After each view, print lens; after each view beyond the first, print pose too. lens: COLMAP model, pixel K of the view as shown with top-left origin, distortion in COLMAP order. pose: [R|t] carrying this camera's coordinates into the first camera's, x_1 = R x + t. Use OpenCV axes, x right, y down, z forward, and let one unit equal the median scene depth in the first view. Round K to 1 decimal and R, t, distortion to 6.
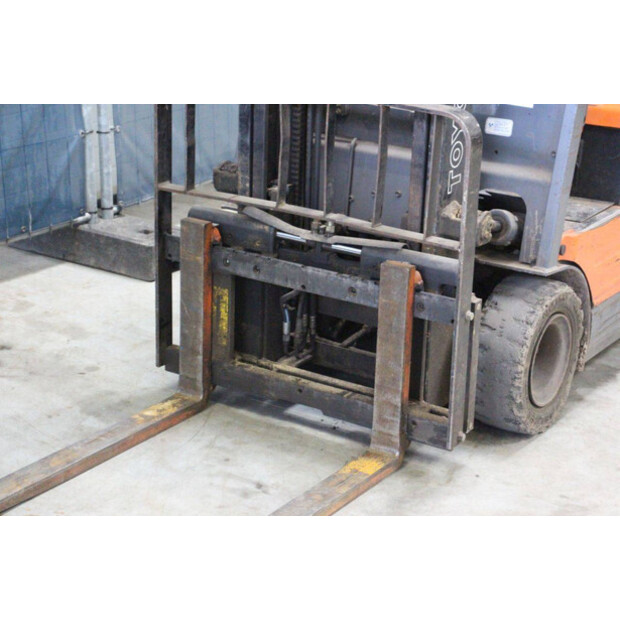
lens RADIAL K [[1518.9, 0, 310.0], [0, 1518.9, 310.0], [0, 0, 1]] dist [0.455172, -0.036046]
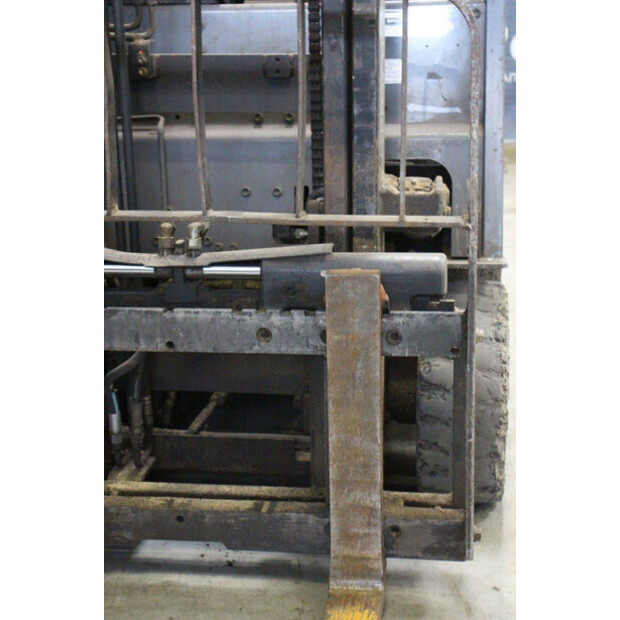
lens RADIAL K [[1079.7, 0, 310.0], [0, 1079.7, 310.0], [0, 0, 1]] dist [0.206334, -0.060949]
pose [[0.907171, -0.161340, 0.388601, -0.116322], [0.186851, 0.981975, -0.028498, -0.006247], [-0.376999, 0.098463, 0.920965, 0.586547]]
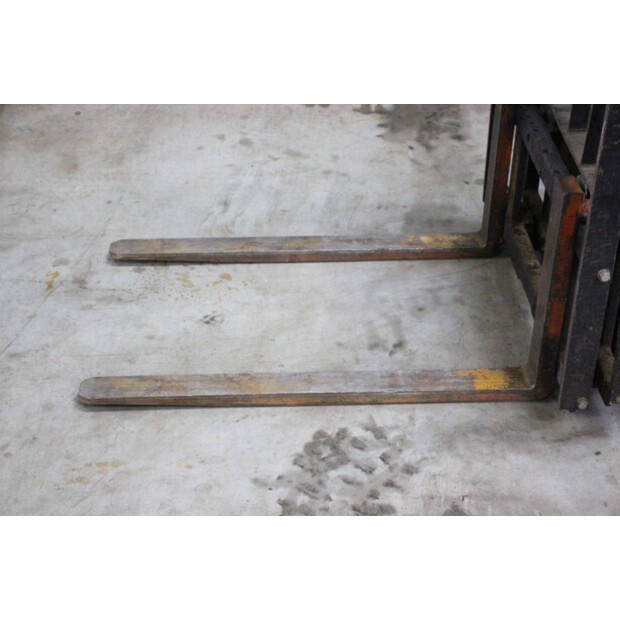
lens RADIAL K [[1079.7, 0, 310.0], [0, 1079.7, 310.0], [0, 0, 1]] dist [0.206334, -0.060949]
pose [[0.573659, 0.433246, -0.695135, 0.397333], [-0.245069, 0.900572, 0.359043, -0.139441], [0.781573, -0.035612, 0.622797, 0.489262]]
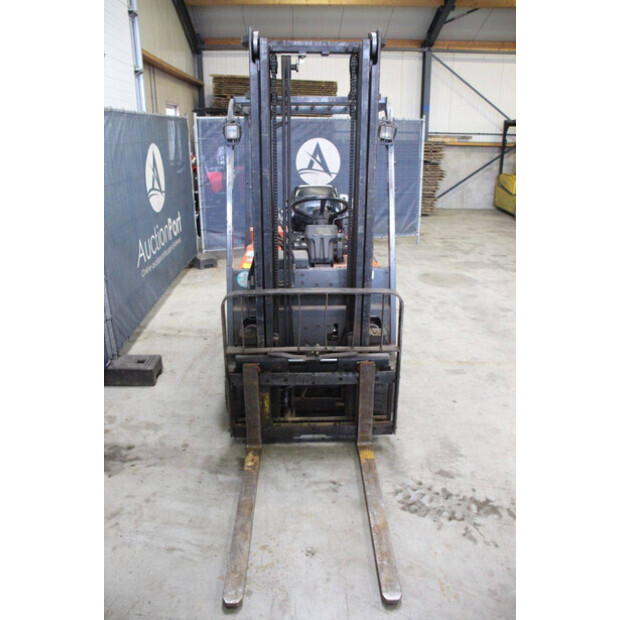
lens RADIAL K [[514.3, 0, 310.0], [0, 514.3, 310.0], [0, 0, 1]] dist [-0.196437, 0.172873]
pose [[0.823652, -0.222599, 0.521581, -0.347432], [0.215324, 0.973620, 0.075491, -0.164405], [-0.524626, 0.050131, 0.849855, 0.403725]]
